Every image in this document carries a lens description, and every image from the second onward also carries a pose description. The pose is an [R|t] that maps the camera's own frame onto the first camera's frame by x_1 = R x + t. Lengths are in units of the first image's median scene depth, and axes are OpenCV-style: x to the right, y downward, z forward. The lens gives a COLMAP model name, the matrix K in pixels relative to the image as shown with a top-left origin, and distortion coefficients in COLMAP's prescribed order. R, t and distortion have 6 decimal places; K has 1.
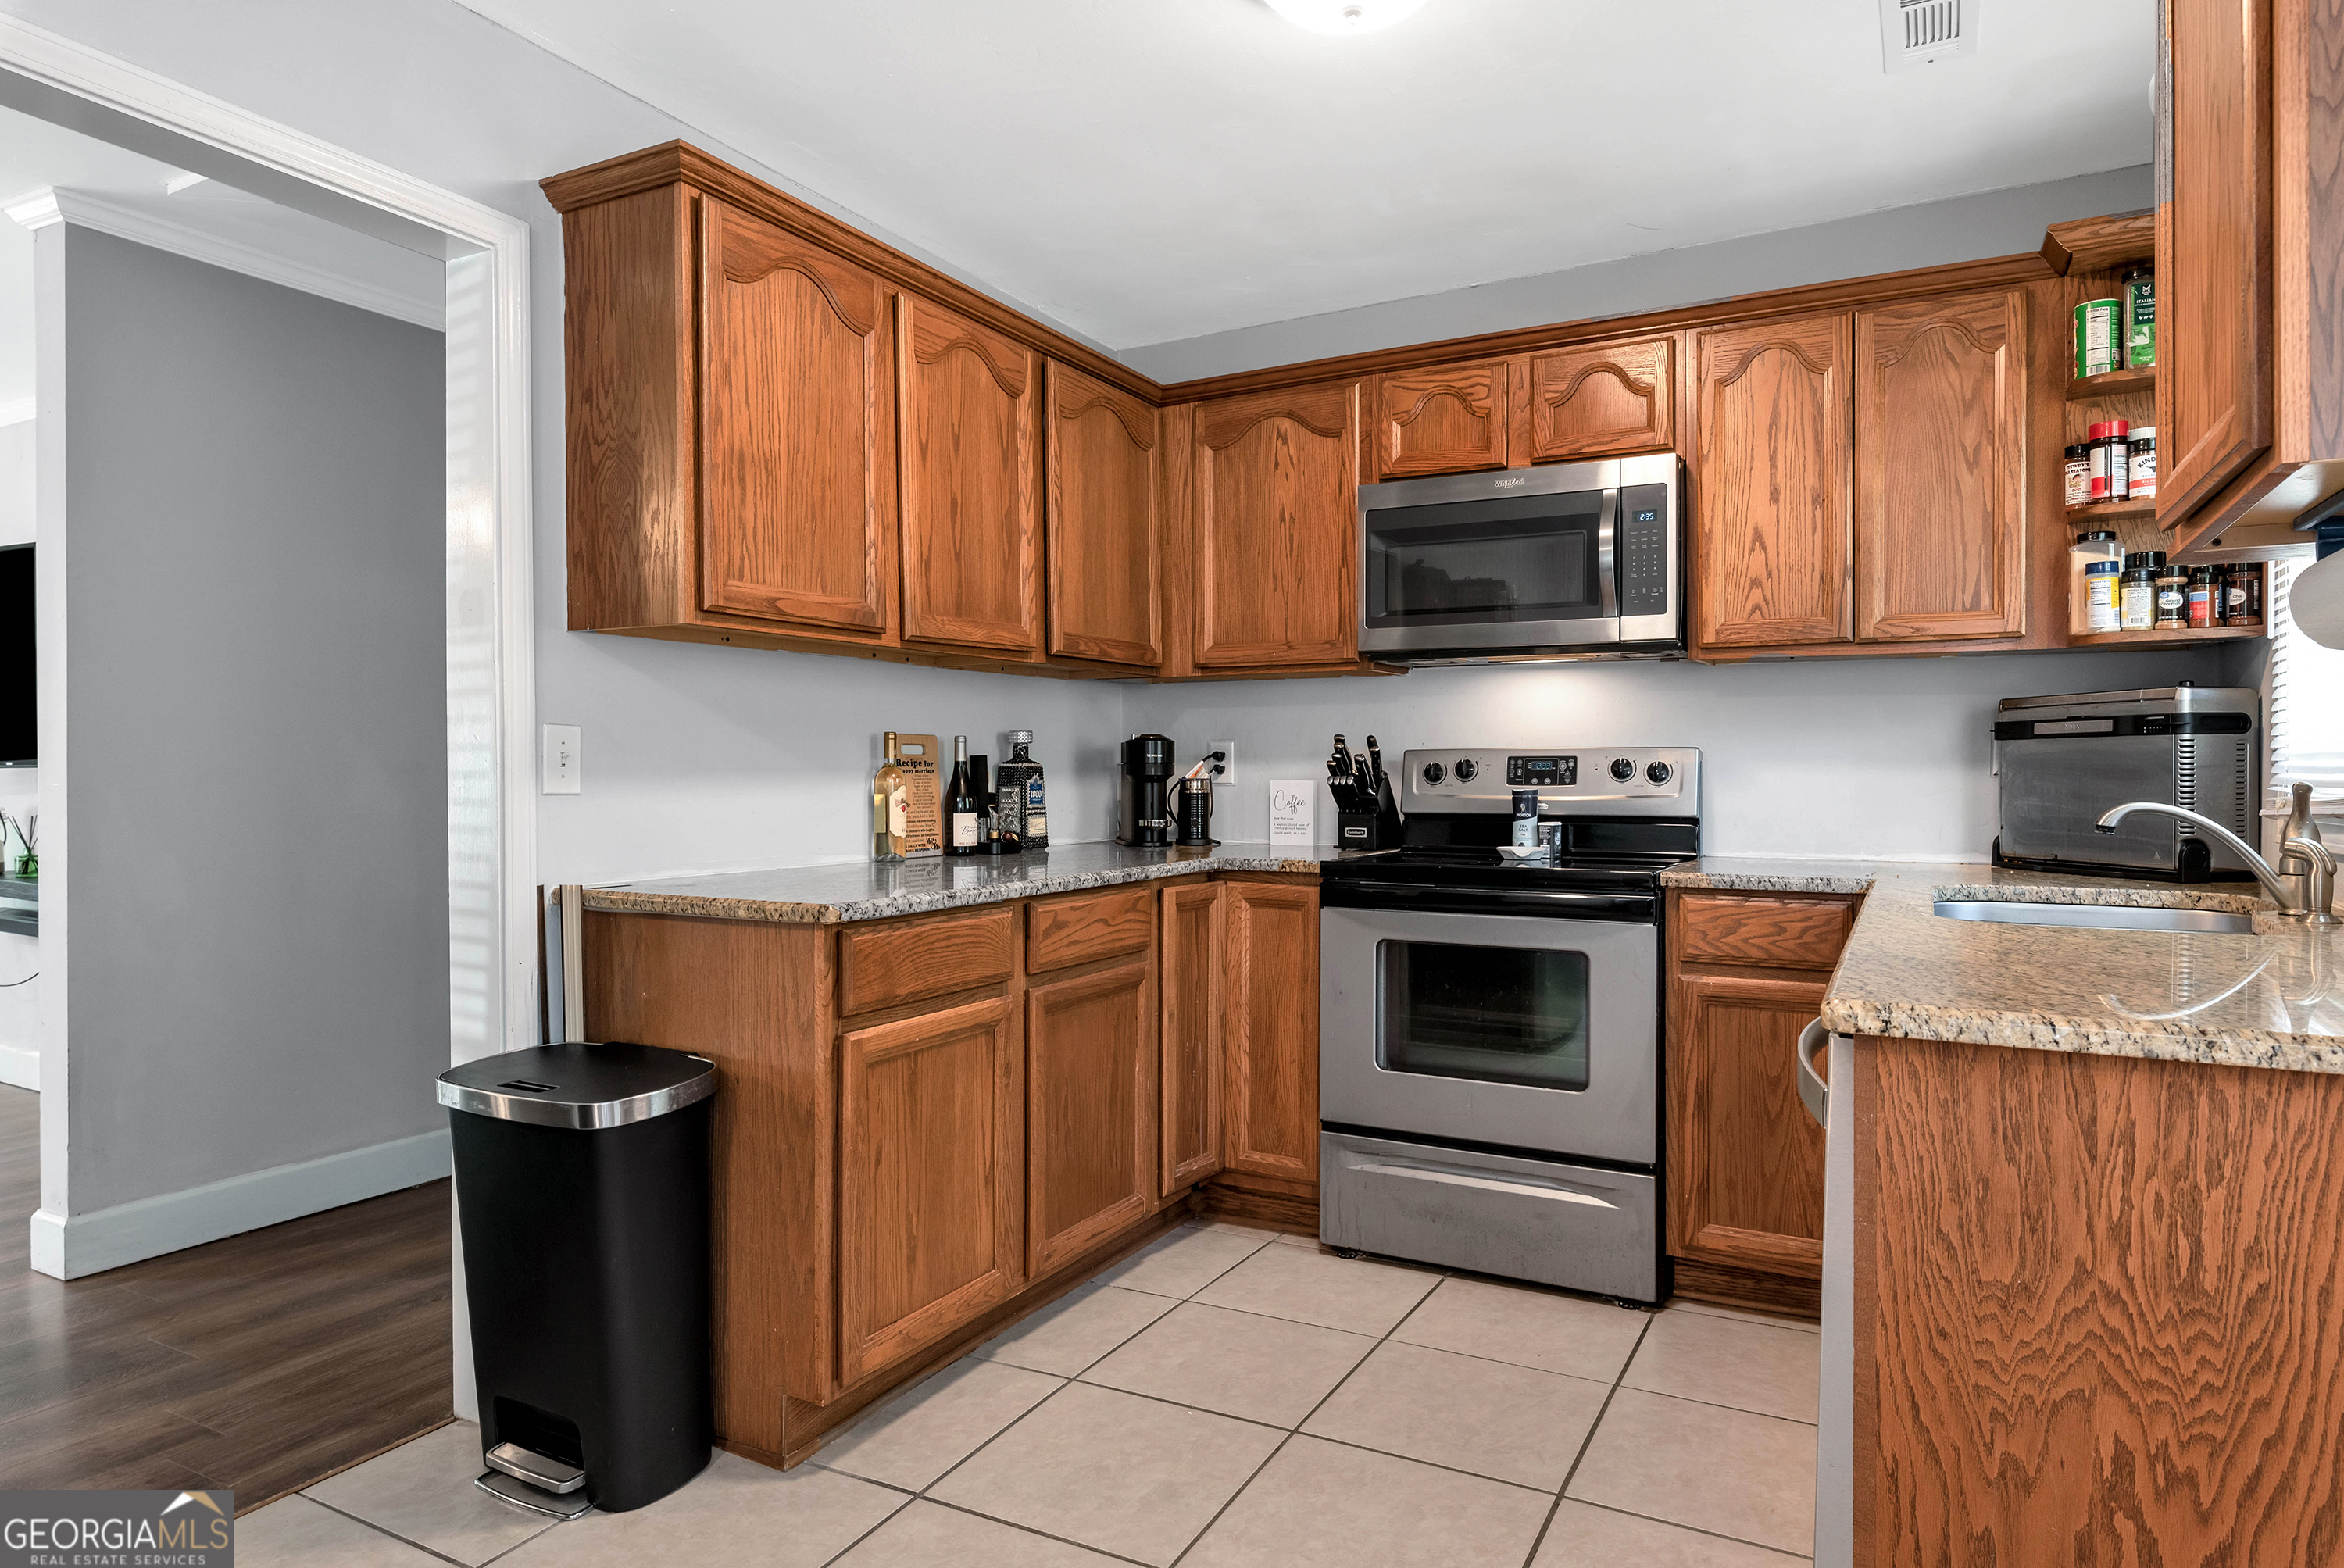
lens RADIAL K [[1376.8, 0, 1172.0], [0, 1376.8, 784.0], [0, 0, 1]] dist [0.000562, -0.000422]
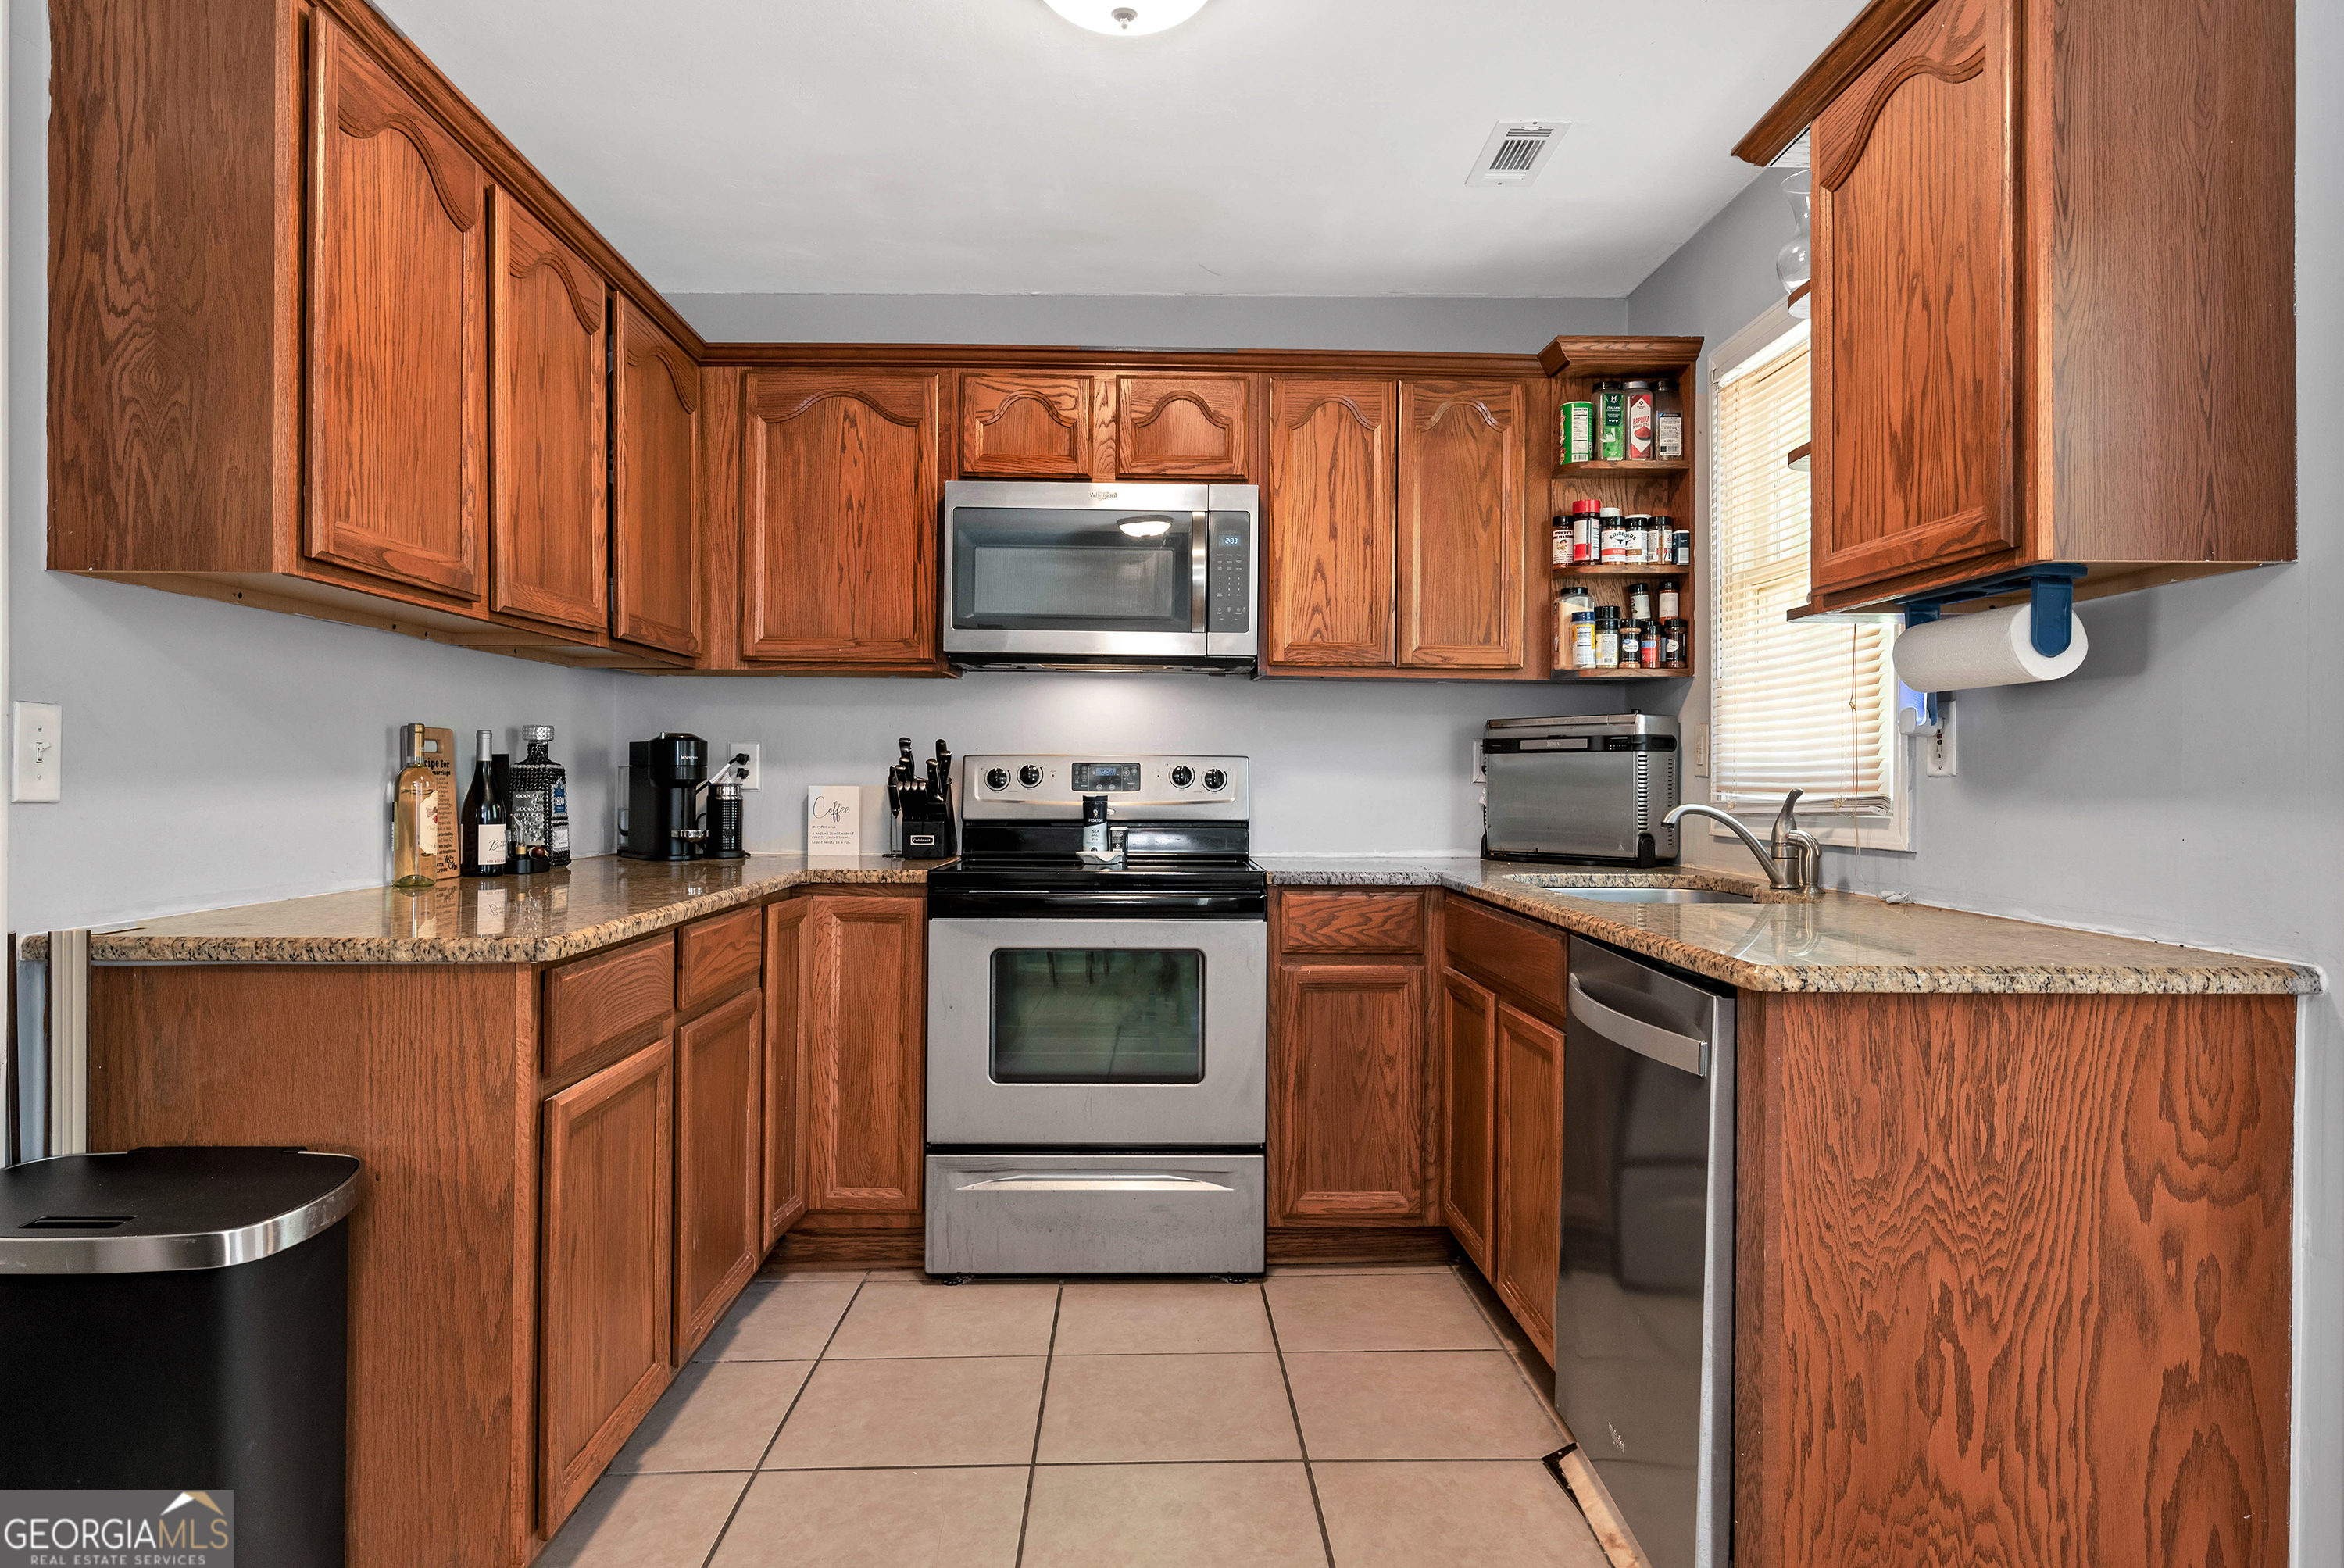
lens RADIAL K [[1408.3, 0, 1178.7], [0, 1408.3, 773.2], [0, 0, 1]] dist [0.000358, 0.000207]
pose [[0.865121, 0.007438, 0.501507, -0.263024], [-0.001072, 0.999915, -0.012981, 0.001250], [-0.501561, 0.010692, 0.865056, 0.079329]]
